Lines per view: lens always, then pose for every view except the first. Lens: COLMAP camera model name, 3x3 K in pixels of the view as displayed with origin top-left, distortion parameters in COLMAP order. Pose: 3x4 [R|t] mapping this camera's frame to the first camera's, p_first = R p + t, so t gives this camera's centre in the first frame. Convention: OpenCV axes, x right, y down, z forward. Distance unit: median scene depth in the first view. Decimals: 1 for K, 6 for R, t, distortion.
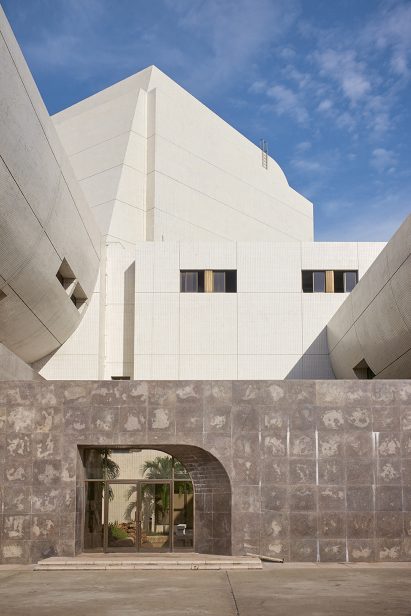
lens RADIAL K [[620.7, 0, 205.5], [0, 620.7, 308.0], [0, 0, 1]] dist [-0.001944, -0.000720]
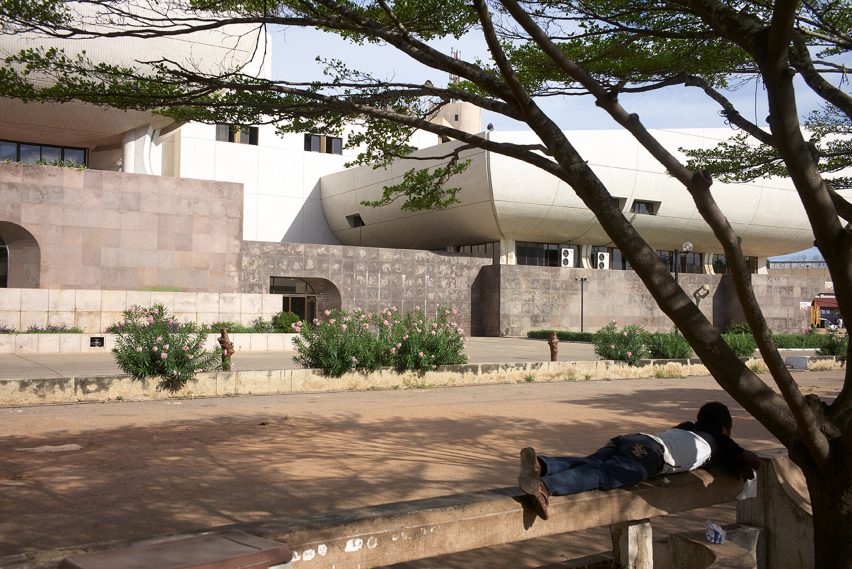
lens RADIAL K [[858.5, 0, 426.0], [0, 858.5, 284.5], [0, 0, 1]] dist [-0.001944, -0.000720]
pose [[0.838407, 0.031638, 0.544126, -1.205158], [-0.182819, 0.956804, 0.226060, -0.423284], [-0.513470, -0.289007, 0.807975, -1.332837]]
